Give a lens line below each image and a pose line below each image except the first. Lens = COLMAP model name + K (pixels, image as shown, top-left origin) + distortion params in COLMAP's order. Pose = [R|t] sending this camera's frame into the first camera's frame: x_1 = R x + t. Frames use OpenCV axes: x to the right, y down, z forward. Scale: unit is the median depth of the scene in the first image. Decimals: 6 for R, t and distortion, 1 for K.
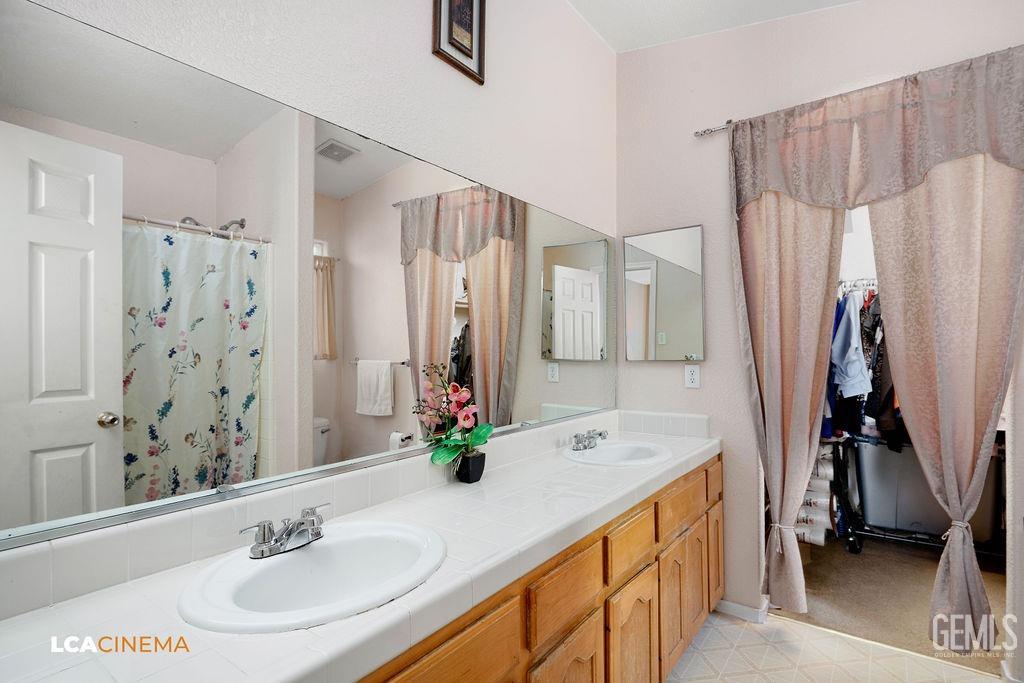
lens RADIAL K [[500.9, 0, 512.0], [0, 500.9, 341.5], [0, 0, 1]] dist [-0.000970, -0.000488]
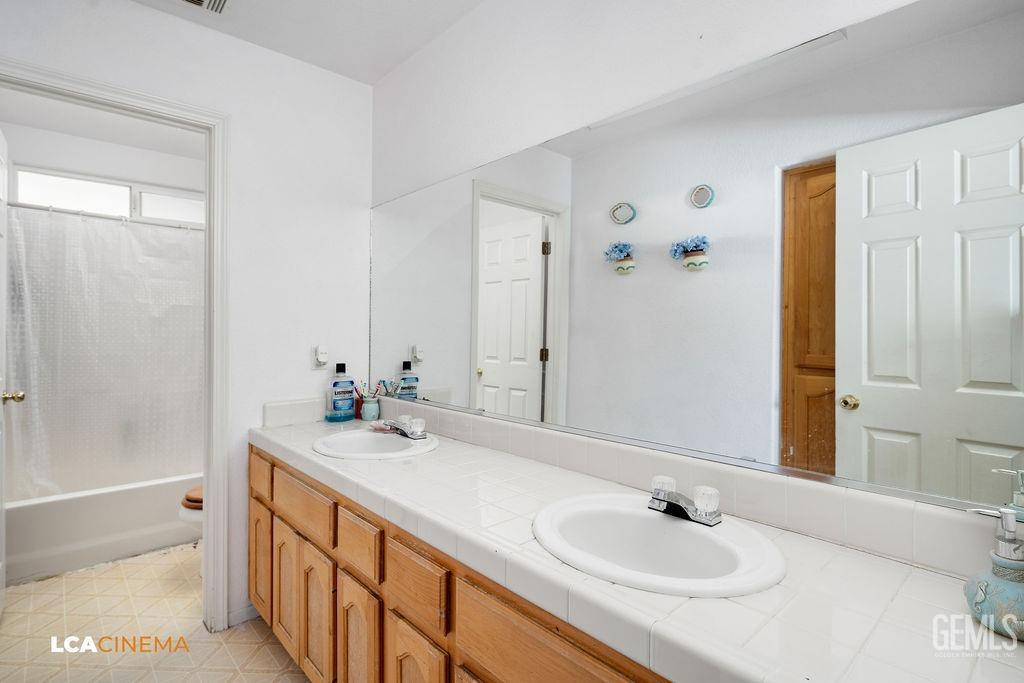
lens RADIAL K [[500.9, 0, 512.0], [0, 500.9, 341.5], [0, 0, 1]] dist [-0.000970, -0.000488]
pose [[-0.208300, 0.007948, -0.978033, 1.029770], [0.006146, 0.999958, 0.006817, 0.018139], [0.978046, -0.004591, -0.208340, 1.371020]]
